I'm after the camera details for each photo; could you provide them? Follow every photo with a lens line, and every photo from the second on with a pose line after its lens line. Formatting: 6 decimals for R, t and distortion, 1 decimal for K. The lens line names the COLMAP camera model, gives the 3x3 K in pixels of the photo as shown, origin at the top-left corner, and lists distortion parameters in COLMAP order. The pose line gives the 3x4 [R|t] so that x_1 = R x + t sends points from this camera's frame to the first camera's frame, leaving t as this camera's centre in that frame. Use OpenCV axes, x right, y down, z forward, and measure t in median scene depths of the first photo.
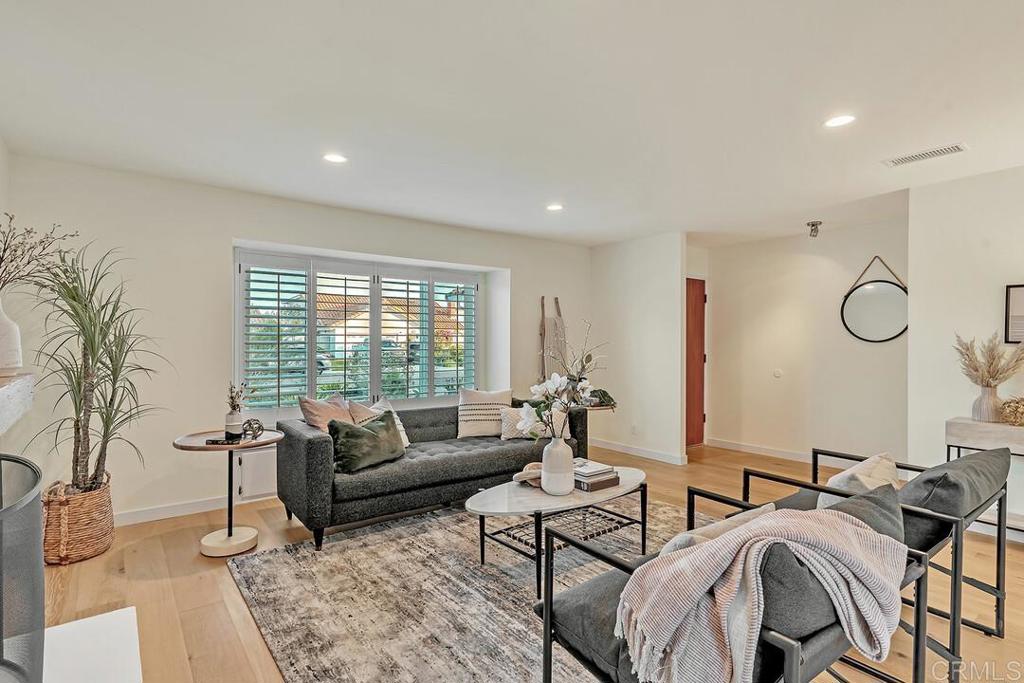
lens RADIAL K [[506.7, 0, 512.0], [0, 506.7, 341.5], [0, 0, 1]] dist [0.001667, 0.000368]
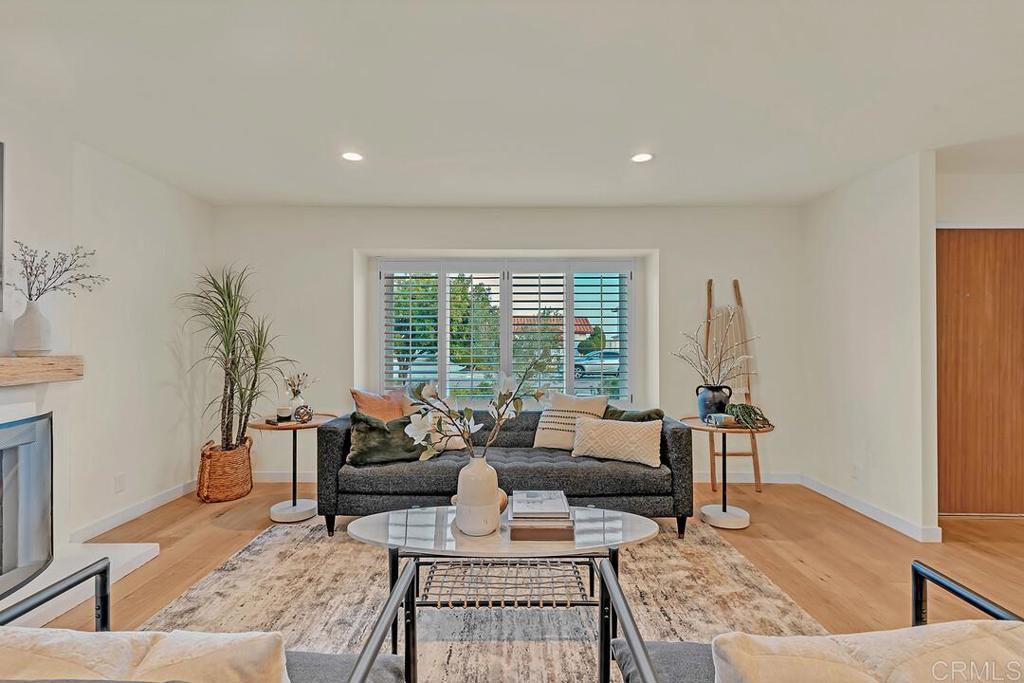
lens RADIAL K [[497.9, 0, 508.0], [0, 497.9, 341.7], [0, 0, 1]] dist [0.000698, 0.000449]
pose [[0.794000, -0.007273, -0.607874, 0.401109], [-0.000338, 0.999923, -0.012405, 0.020863], [0.607918, 0.010055, 0.793936, 0.309711]]
